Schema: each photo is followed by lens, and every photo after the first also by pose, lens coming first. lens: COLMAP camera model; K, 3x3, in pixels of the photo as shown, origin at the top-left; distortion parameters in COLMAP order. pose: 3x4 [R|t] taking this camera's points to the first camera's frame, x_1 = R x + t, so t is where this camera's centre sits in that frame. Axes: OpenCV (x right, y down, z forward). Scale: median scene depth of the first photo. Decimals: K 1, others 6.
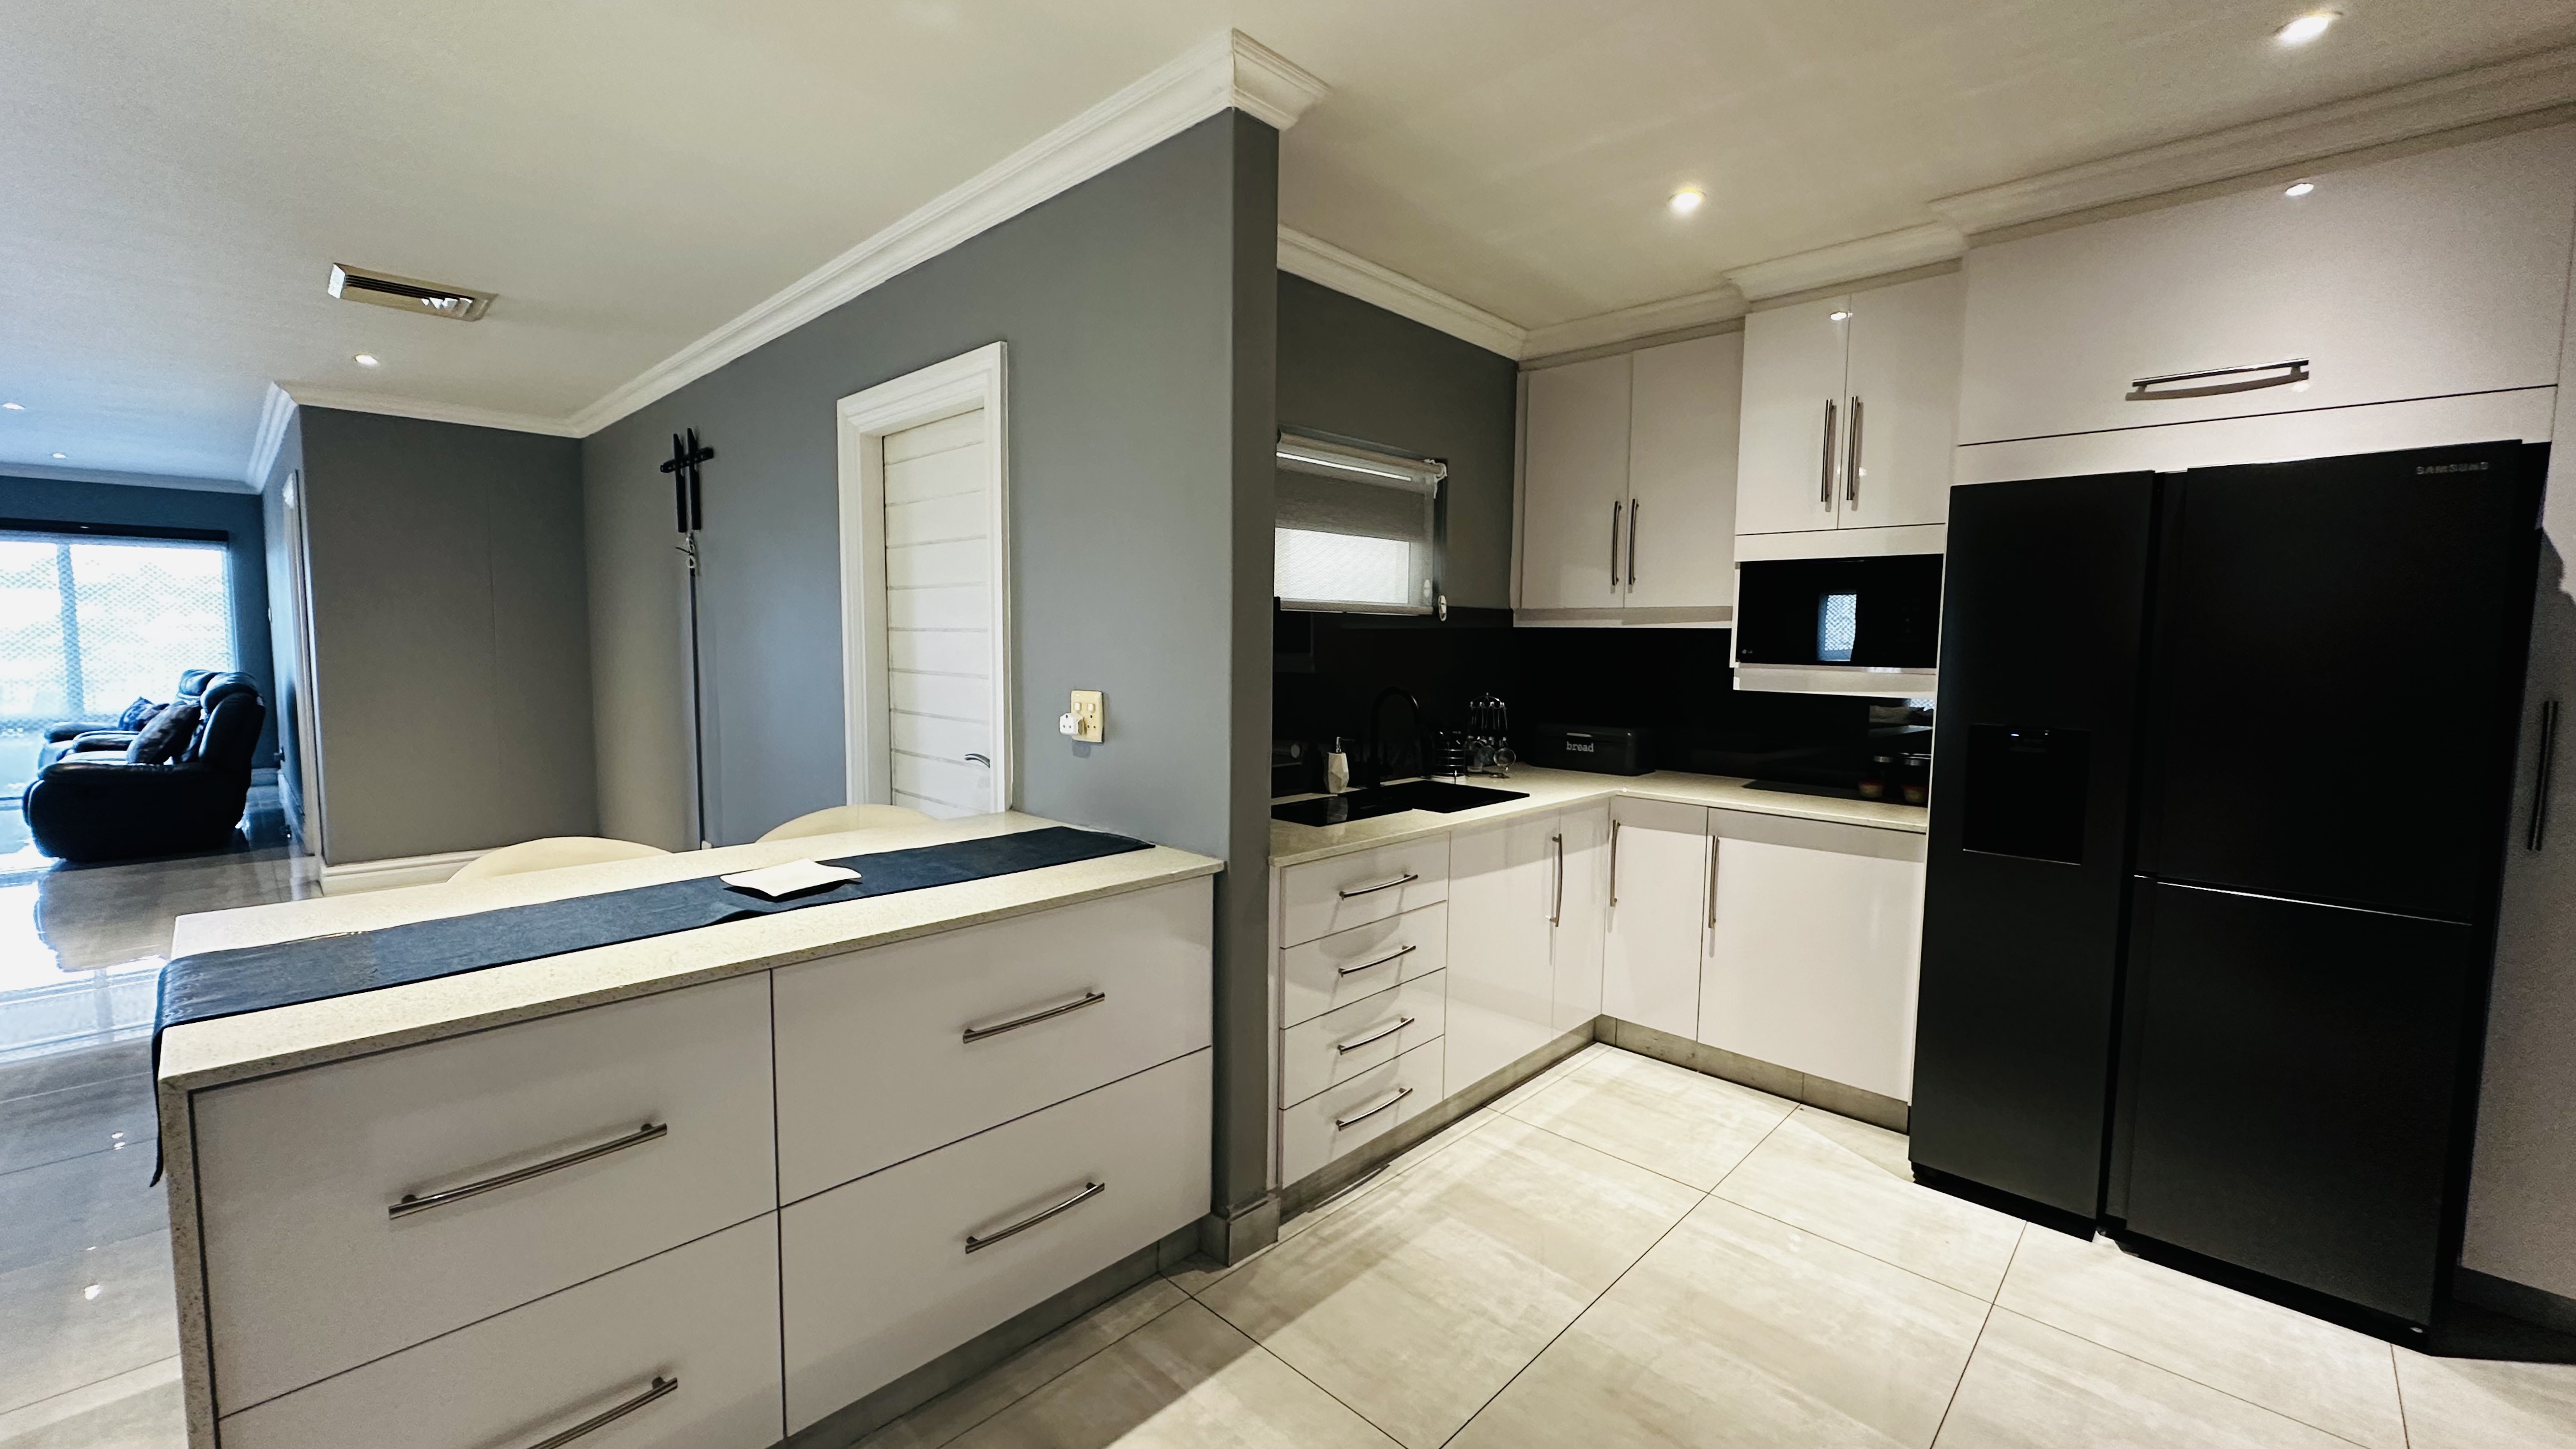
lens RADIAL K [[1019.3, 0, 1287.1], [0, 1019.3, 714.8], [0, 0, 1]] dist [-0.001943, 0.001479]
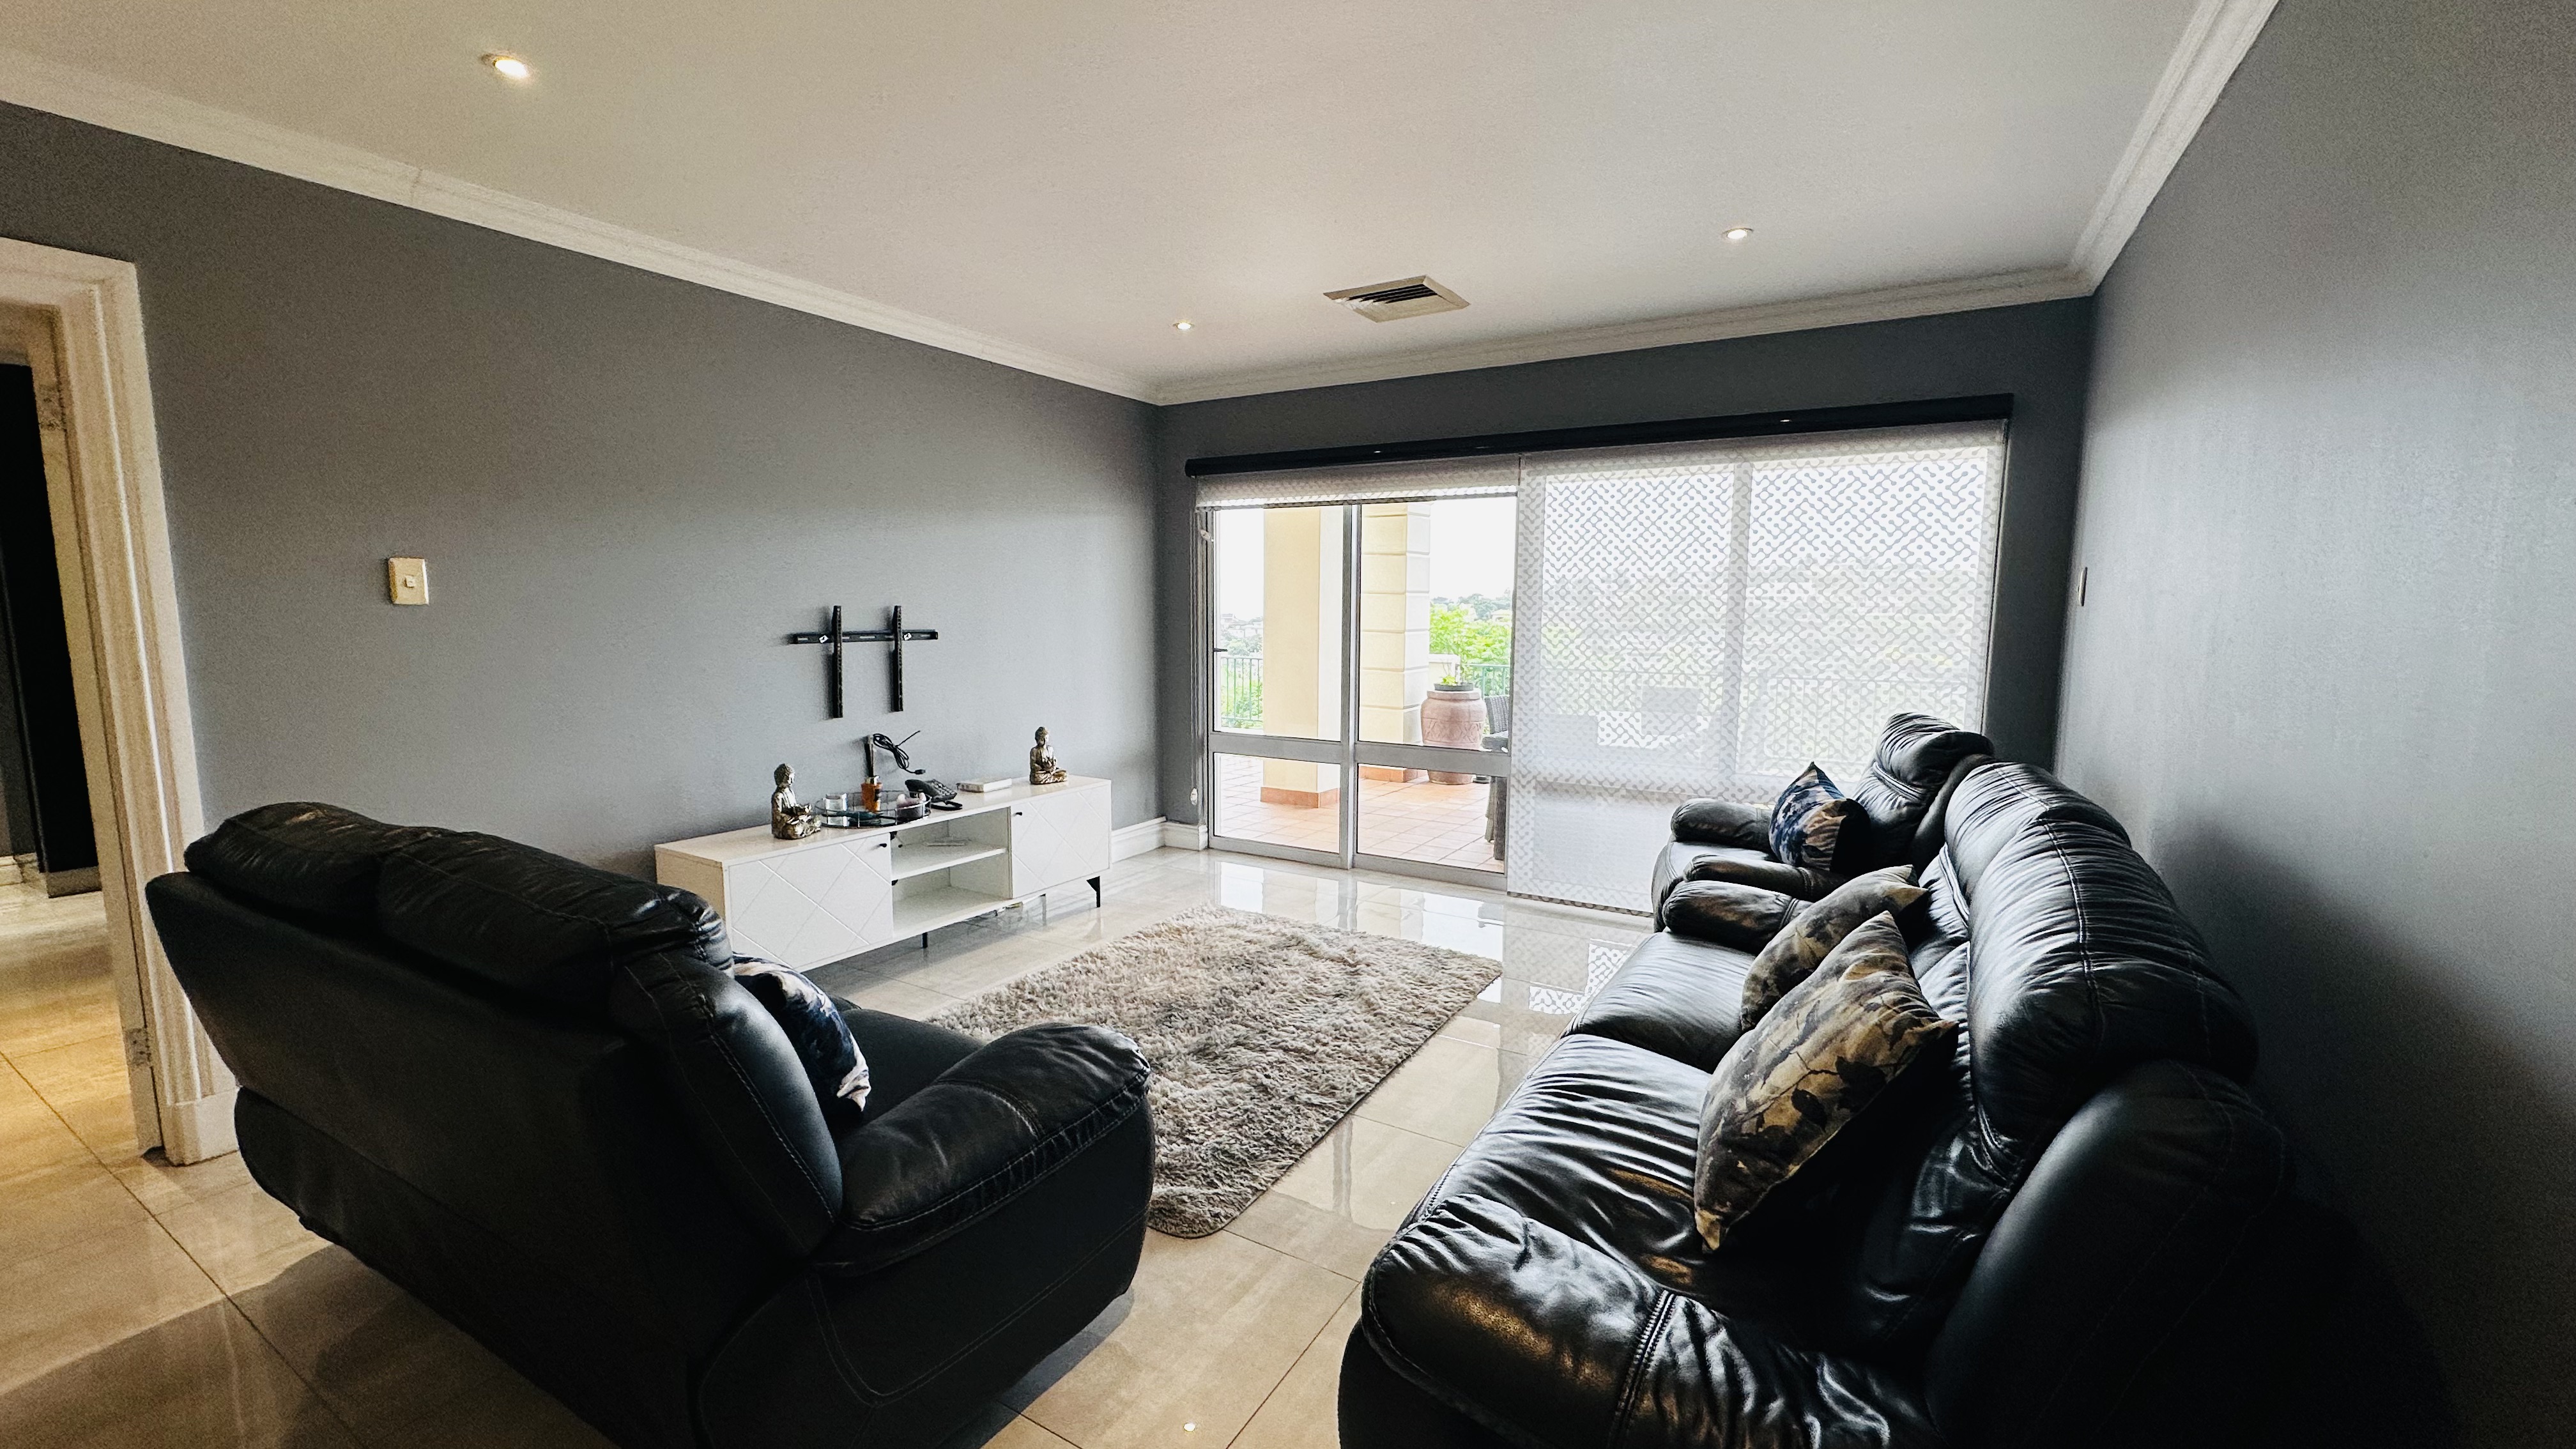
lens RADIAL K [[1019.3, 0, 1286.1], [0, 1019.3, 713.1], [0, 0, 1]] dist [-0.001943, 0.001479]
pose [[0.221583, 0.095574, -0.970447, -1.774239], [-0.077564, 0.993760, 0.080160, -0.149876], [0.972052, 0.057509, 0.227613, 1.602222]]
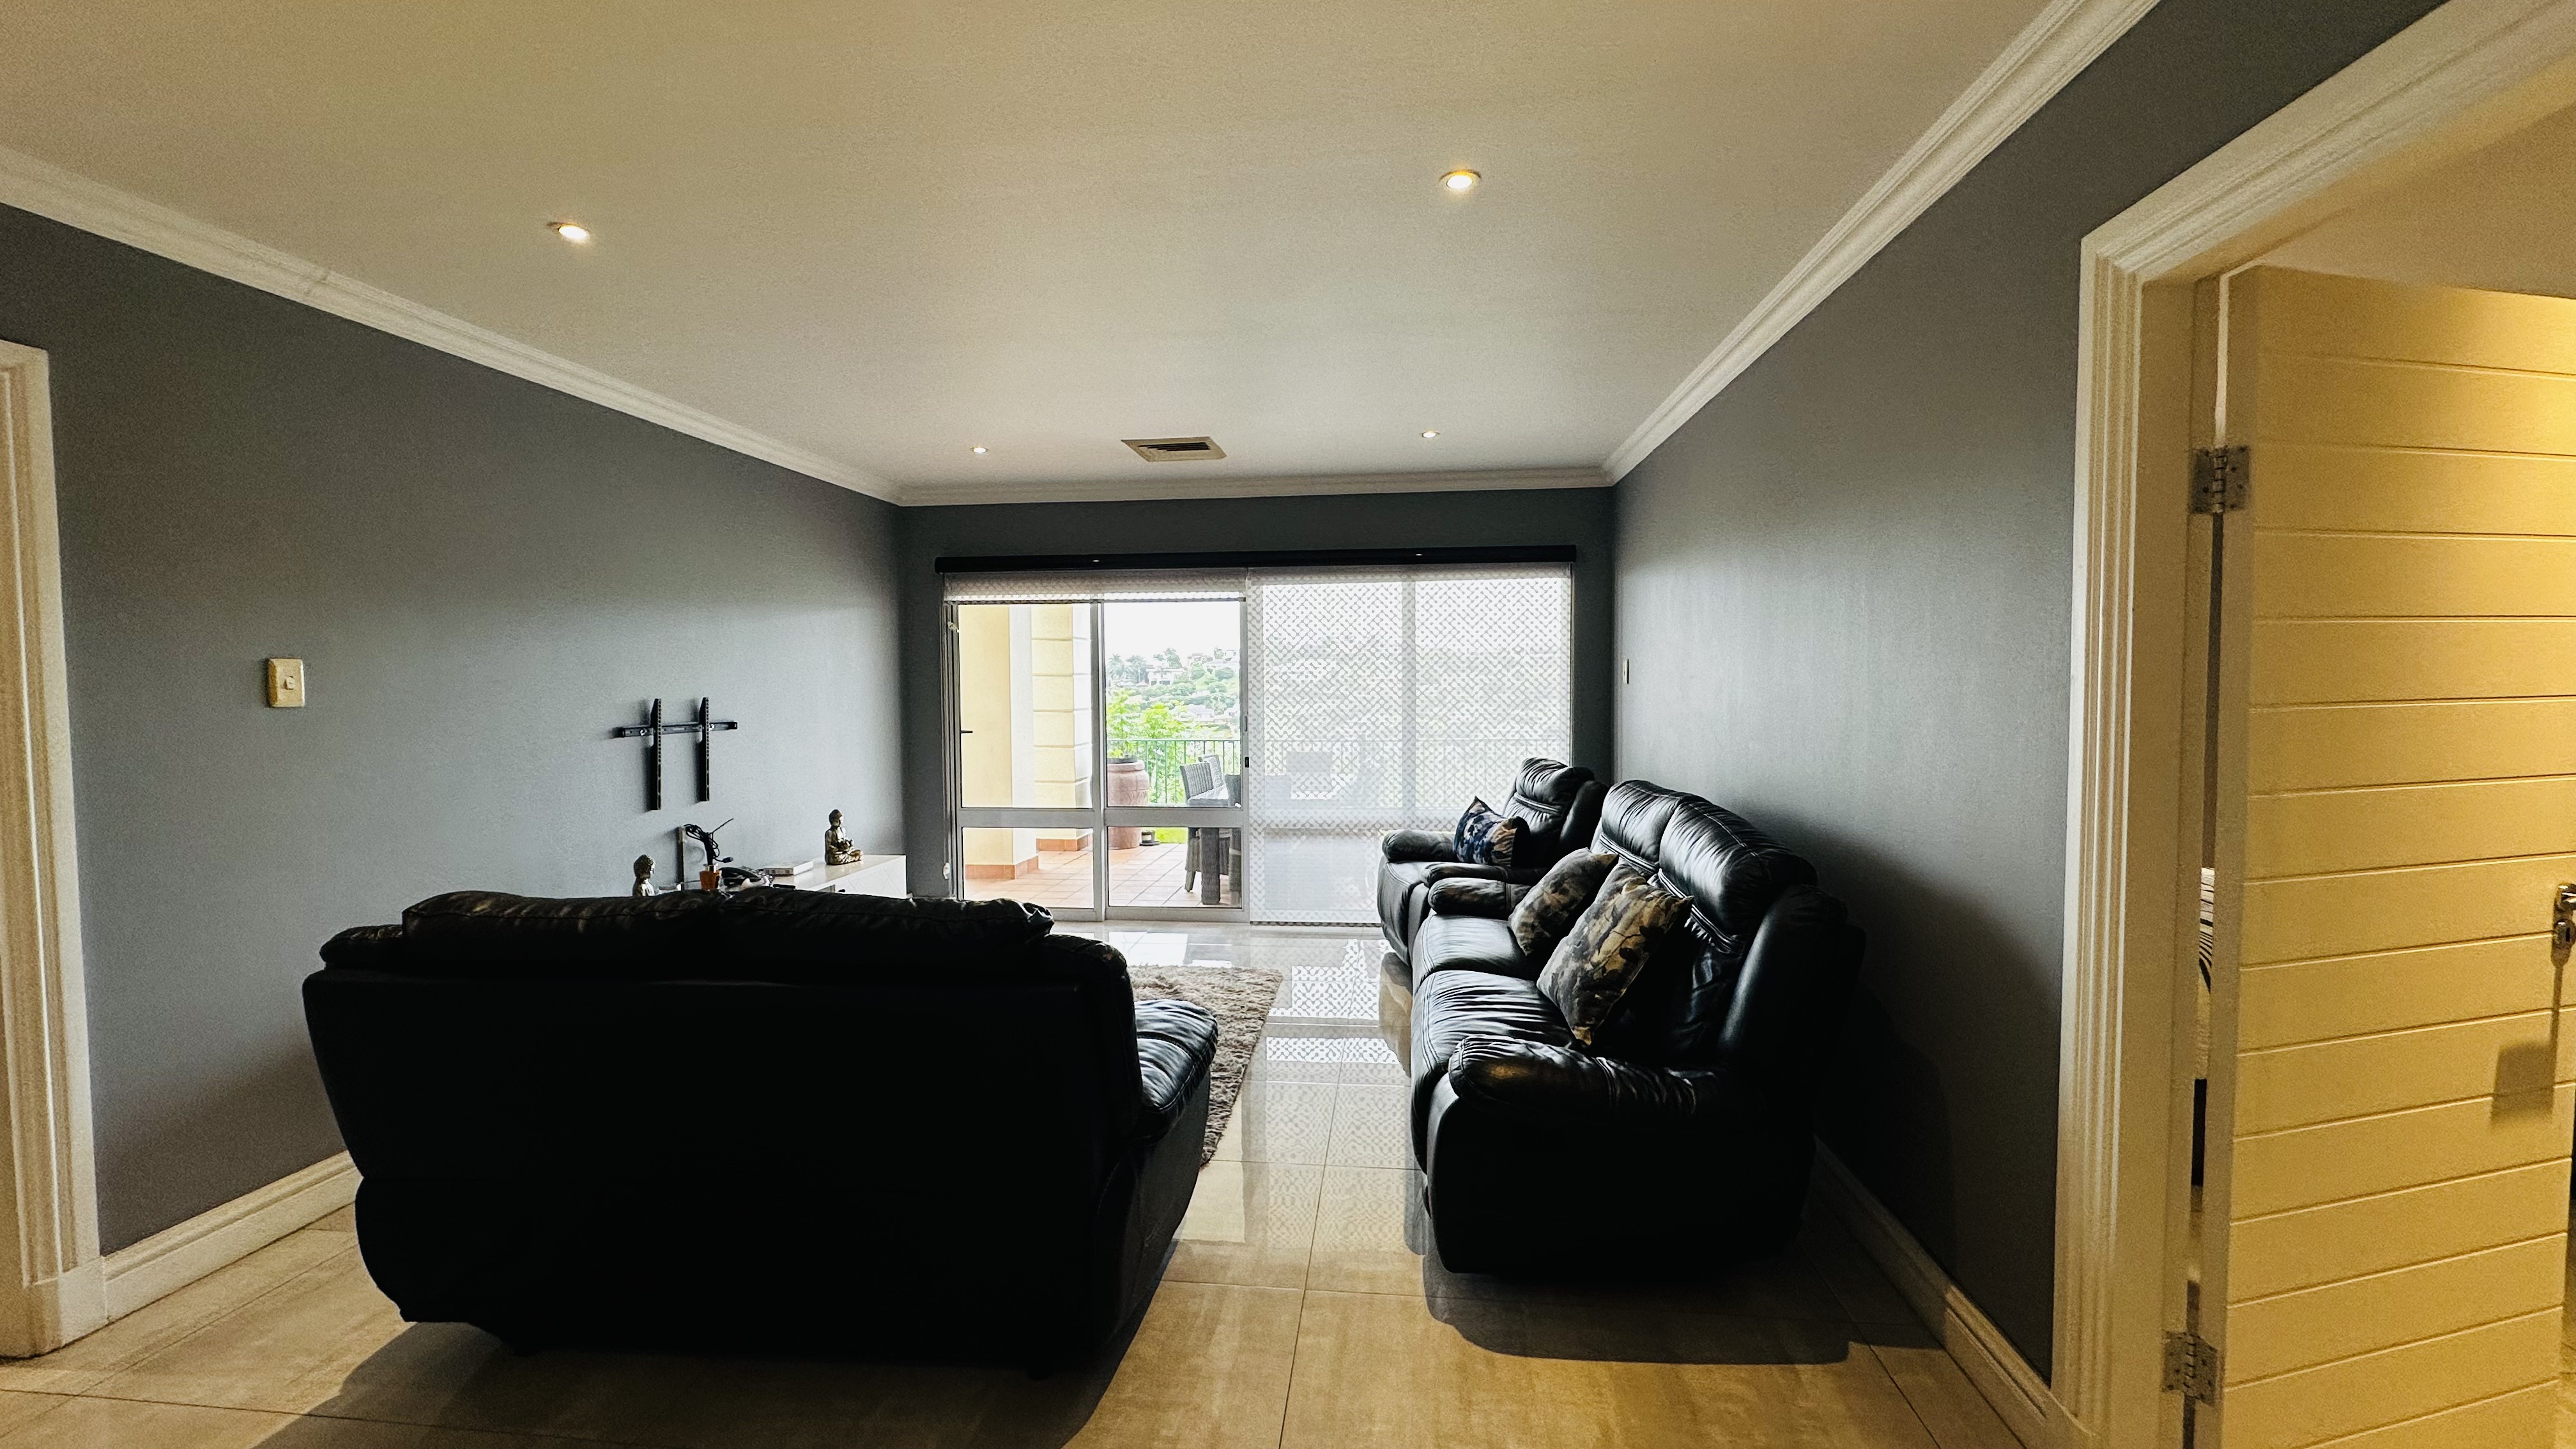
lens RADIAL K [[1019.3, 0, 1280.3], [0, 1019.3, 712.6], [0, 0, 1]] dist [-0.001943, 0.001479]
pose [[0.602169, 0.010853, -0.798295, -1.649747], [-0.047665, 0.998613, -0.022379, -0.129767], [0.796944, 0.051526, 0.601851, 1.210508]]
